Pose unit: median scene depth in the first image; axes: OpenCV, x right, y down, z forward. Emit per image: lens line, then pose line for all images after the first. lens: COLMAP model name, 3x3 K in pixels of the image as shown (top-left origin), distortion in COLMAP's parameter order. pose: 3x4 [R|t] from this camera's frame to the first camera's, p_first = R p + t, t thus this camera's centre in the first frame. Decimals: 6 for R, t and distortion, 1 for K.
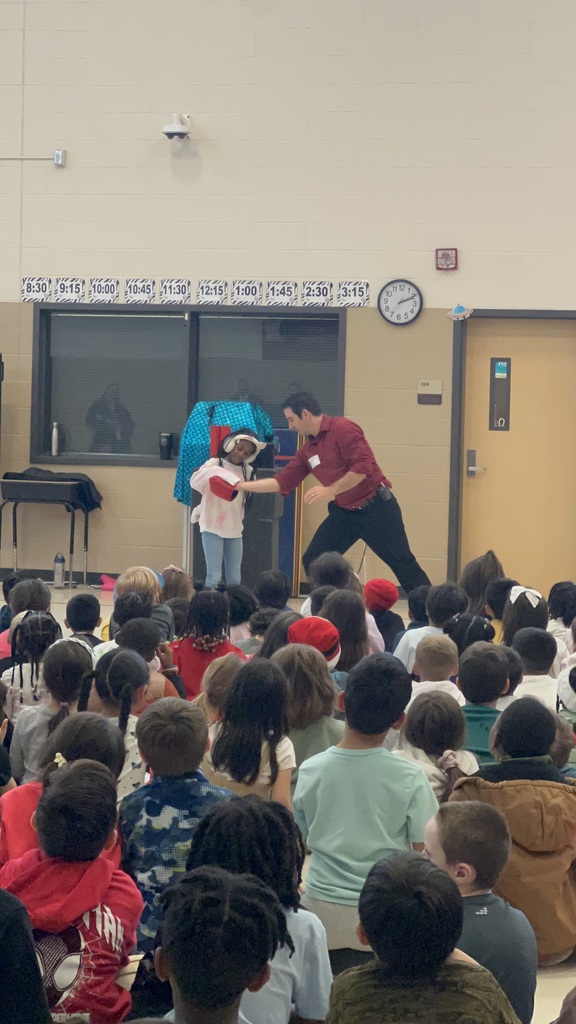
lens RADIAL K [[2627.6, 0, 290.2], [0, 2627.6, 510.8], [0, 0, 1]] dist [-0.131361, 0.000000]
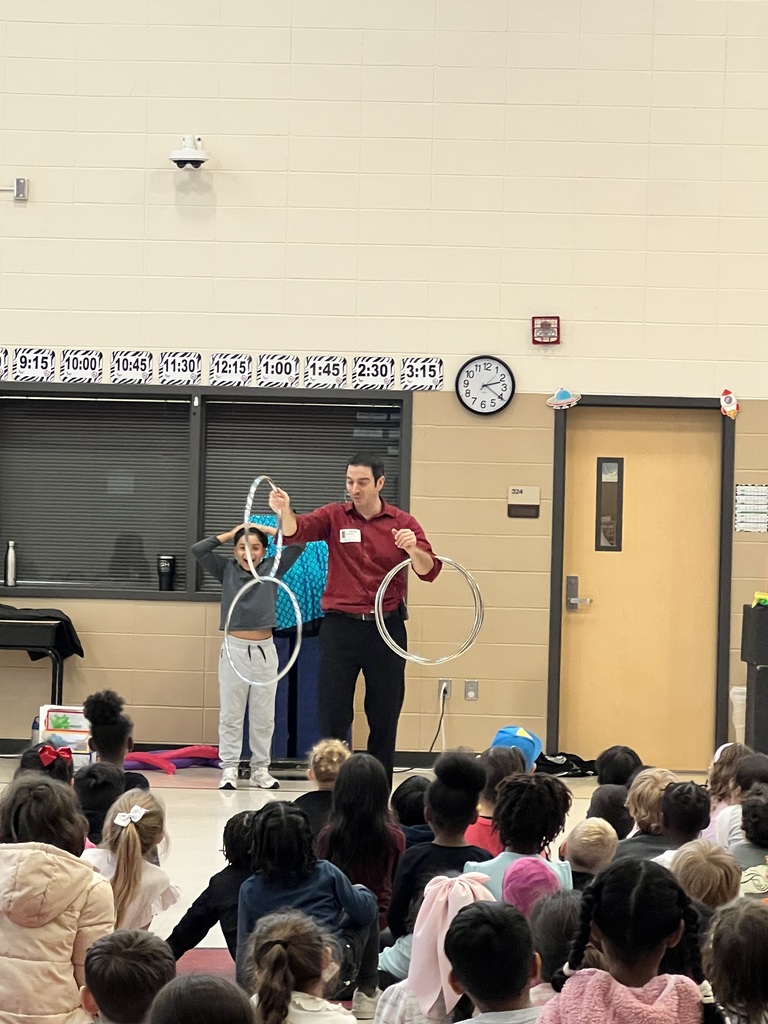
lens RADIAL K [[3322.0, 0, 378.5], [0, 3322.0, 510.6], [0, 0, 1]] dist [-0.228155, 0.000000]
pose [[0.973545, -0.000260, 0.228496, -0.209796], [0.008776, 0.999304, -0.036252, -0.007472], [-0.228328, 0.037298, 0.972870, 0.058456]]
